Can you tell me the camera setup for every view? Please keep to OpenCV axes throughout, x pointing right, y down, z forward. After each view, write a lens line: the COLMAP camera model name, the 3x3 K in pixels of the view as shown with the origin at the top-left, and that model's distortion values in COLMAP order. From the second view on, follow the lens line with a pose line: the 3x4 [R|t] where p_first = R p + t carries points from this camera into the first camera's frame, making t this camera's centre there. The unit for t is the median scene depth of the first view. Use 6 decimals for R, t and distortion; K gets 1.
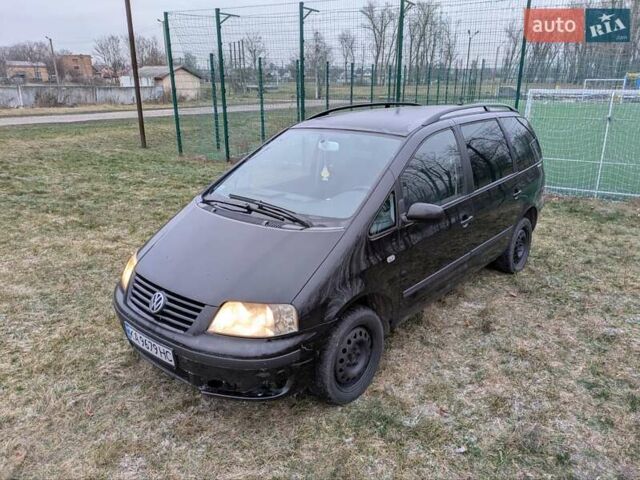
lens RADIAL K [[482.5, 0, 320.0], [0, 482.5, 240.0], [0, 0, 1]] dist [0.034411, -0.004503]
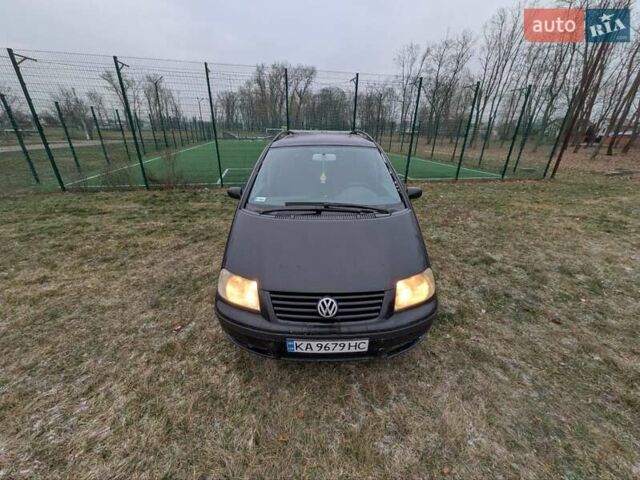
lens RADIAL K [[258.5, 0, 313.9], [0, 258.5, 240.1], [0, 0, 1]] dist [0.000930, 0.000307]
pose [[0.748715, -0.250562, 0.613714, -0.575975], [0.196620, 0.968091, 0.155373, -0.095039], [-0.633061, 0.004338, 0.774089, 0.489795]]
